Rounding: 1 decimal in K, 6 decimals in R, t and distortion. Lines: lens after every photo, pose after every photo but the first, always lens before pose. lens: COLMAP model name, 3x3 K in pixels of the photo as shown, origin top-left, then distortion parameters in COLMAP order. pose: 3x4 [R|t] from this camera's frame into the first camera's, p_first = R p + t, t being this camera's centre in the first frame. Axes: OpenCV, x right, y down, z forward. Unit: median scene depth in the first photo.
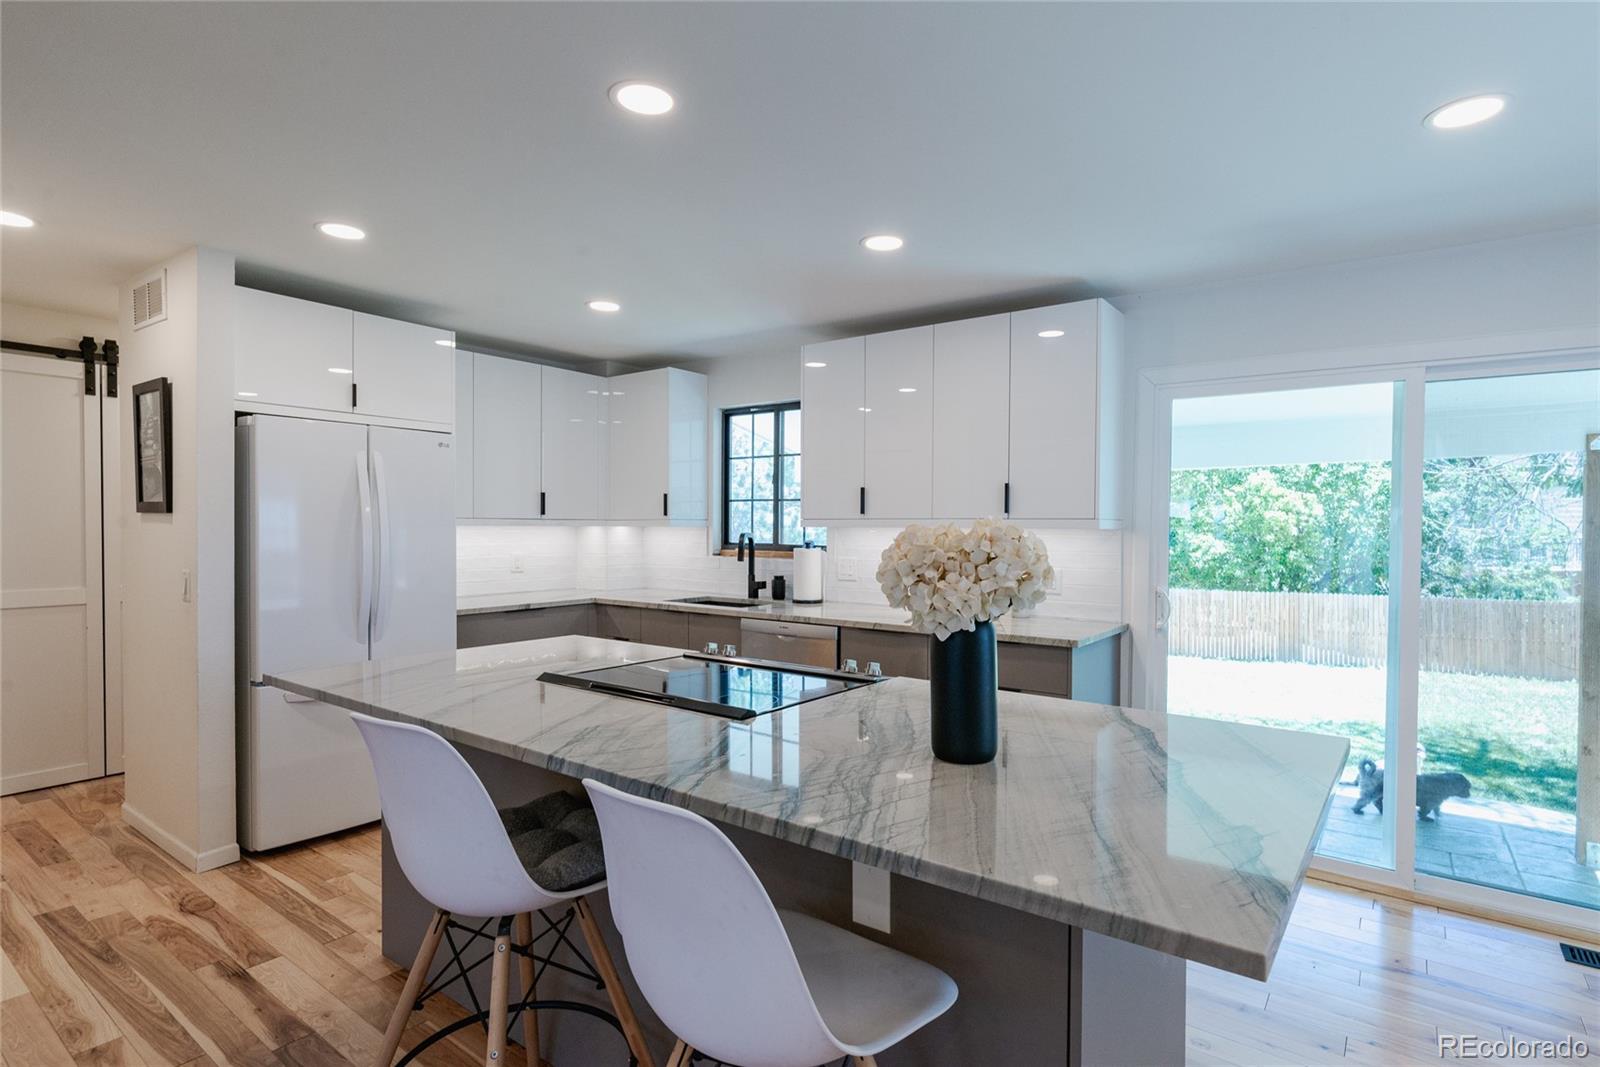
lens RADIAL K [[799.7, 0, 826.0], [0, 799.7, 540.4], [0, 0, 1]] dist [0.000131, 0.000850]
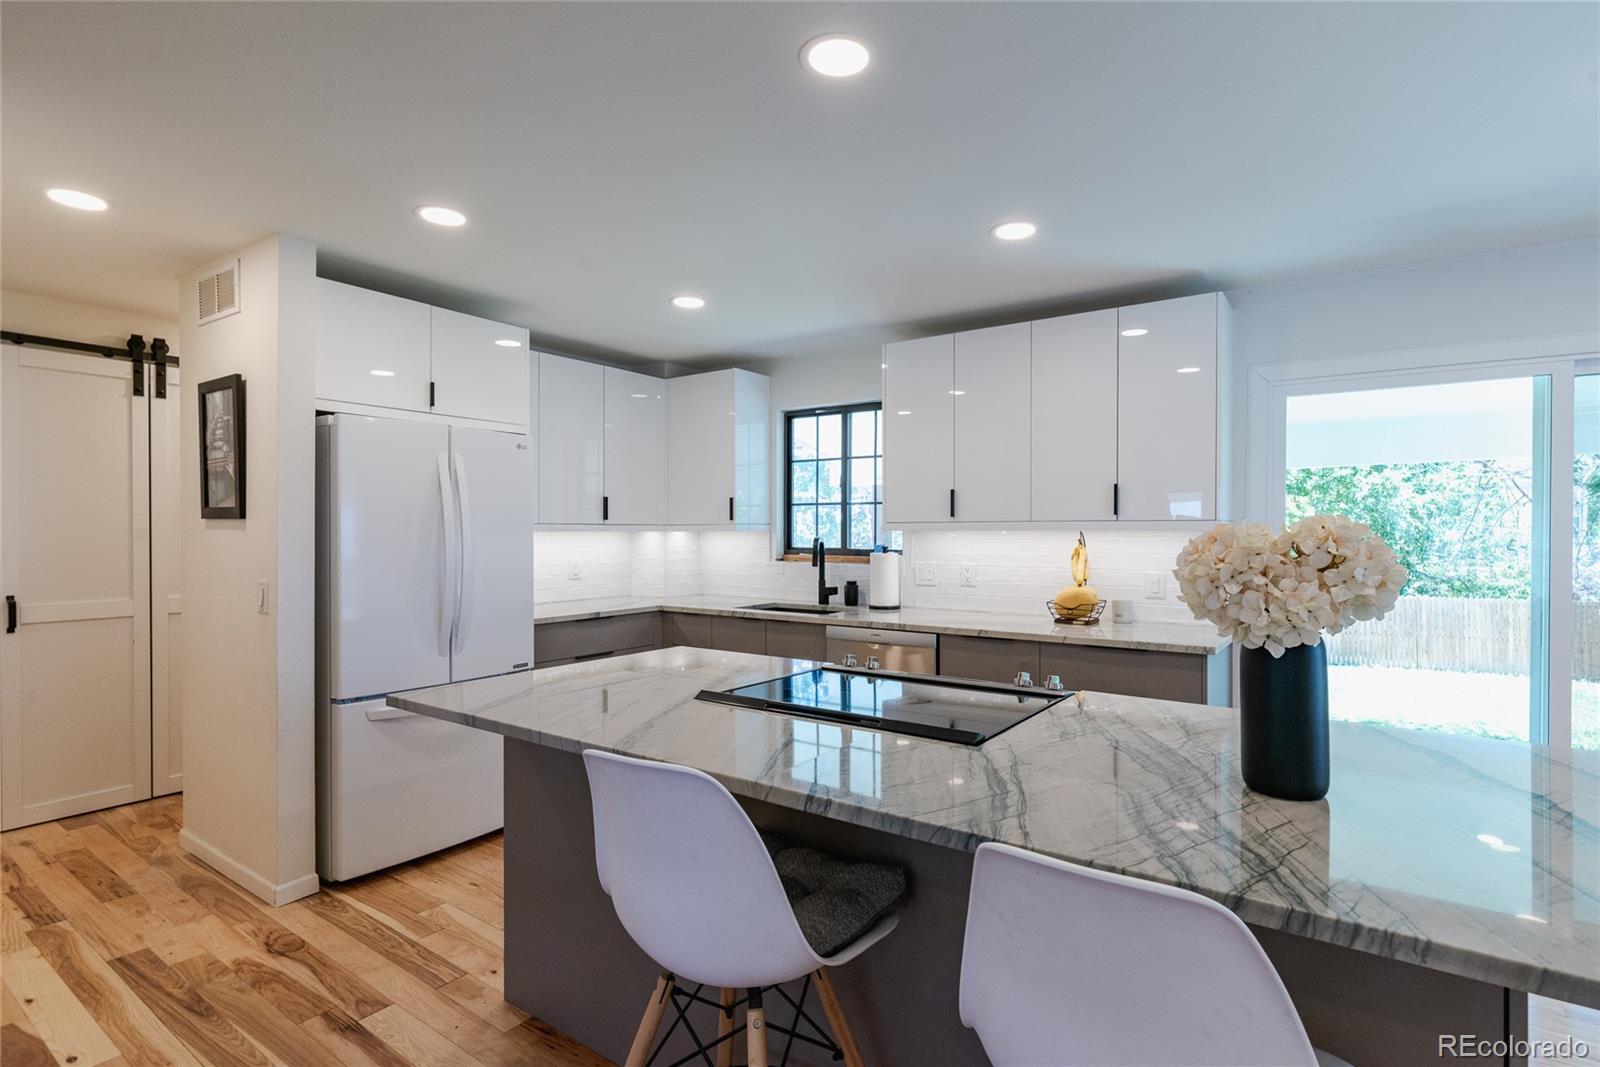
lens RADIAL K [[778.3, 0, 826.2], [0, 778.3, 536.3], [0, 0, 1]] dist [0.001684, 0.000037]
pose [[0.999738, -0.005767, 0.022151, -0.118167], [0.006020, 0.999917, -0.011398, 0.000400], [-0.022083, 0.011529, 0.999690, 0.055896]]
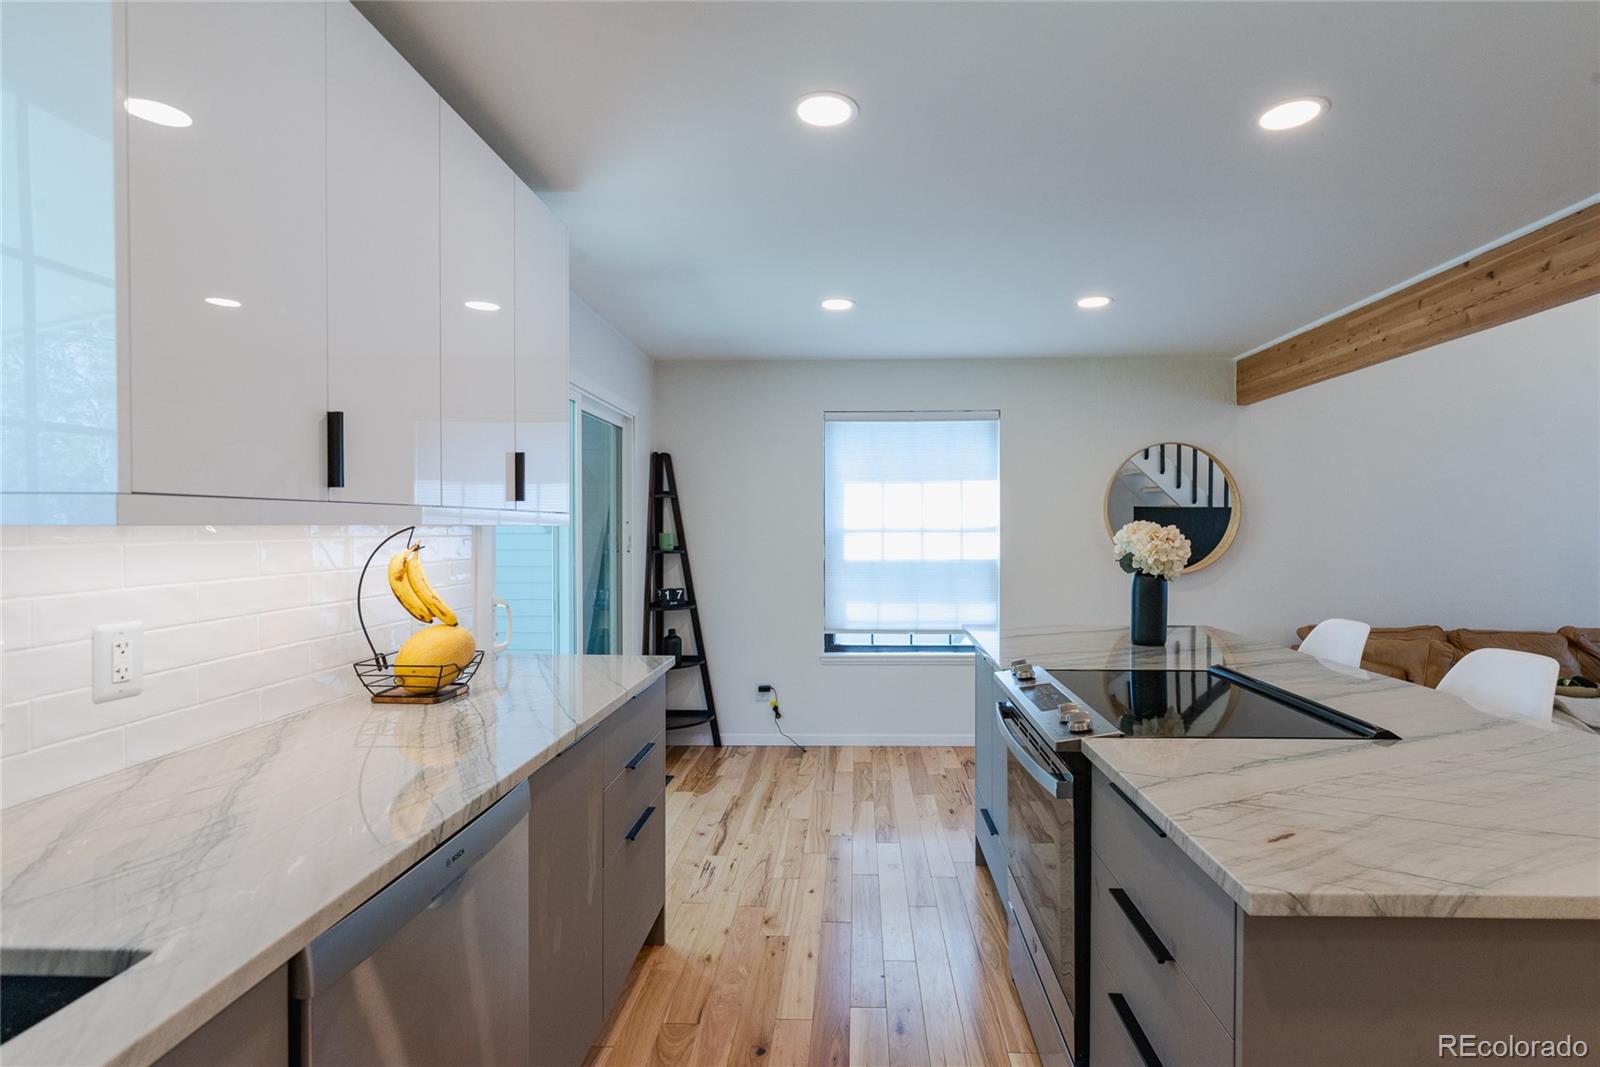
lens RADIAL K [[793.9, 0, 836.3], [0, 793.9, 535.3], [0, 0, 1]] dist [-0.000104, -0.000051]
pose [[-0.563821, -0.016449, 0.825733, -0.340044], [0.007323, 0.999663, 0.024913, -0.017430], [-0.825865, 0.020094, -0.563510, 0.932333]]
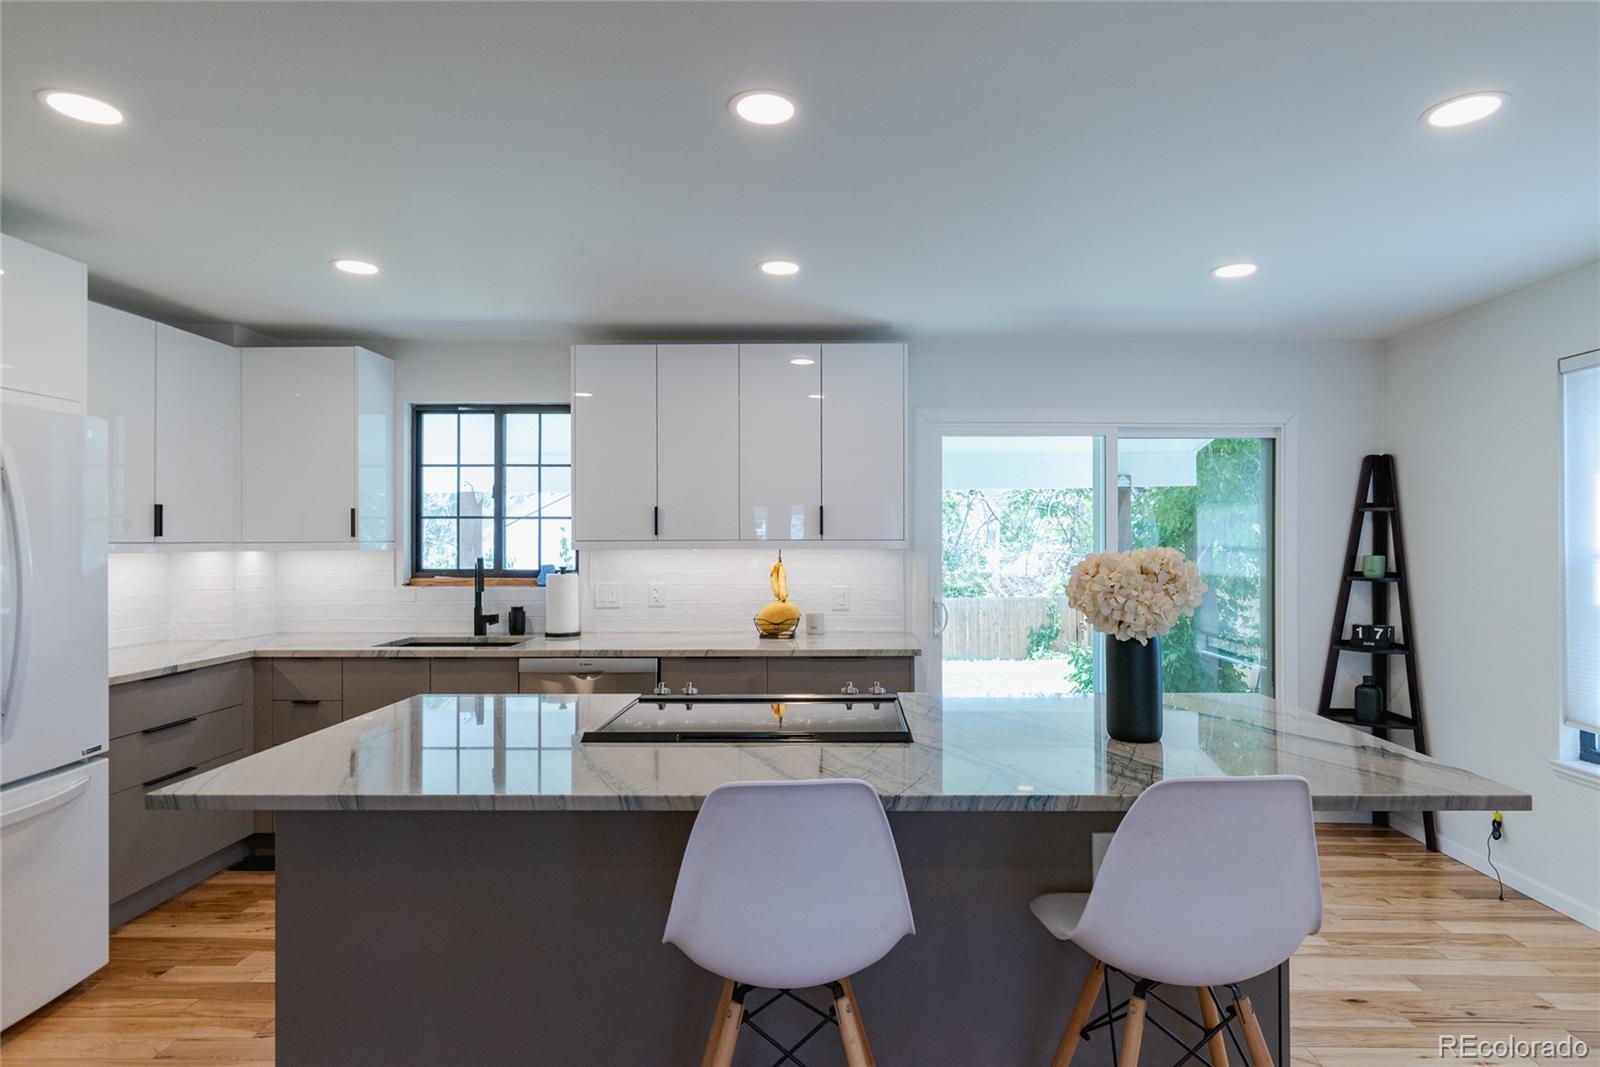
lens RADIAL K [[867.5, 0, 824.5], [0, 867.5, 536.3], [0, 0, 1]] dist [0.000102, 0.000415]
pose [[0.818001, -0.004641, 0.575198, -0.344654], [0.017410, 0.999709, -0.016692, -0.010357], [-0.574953, 0.023668, 0.817844, 0.056768]]
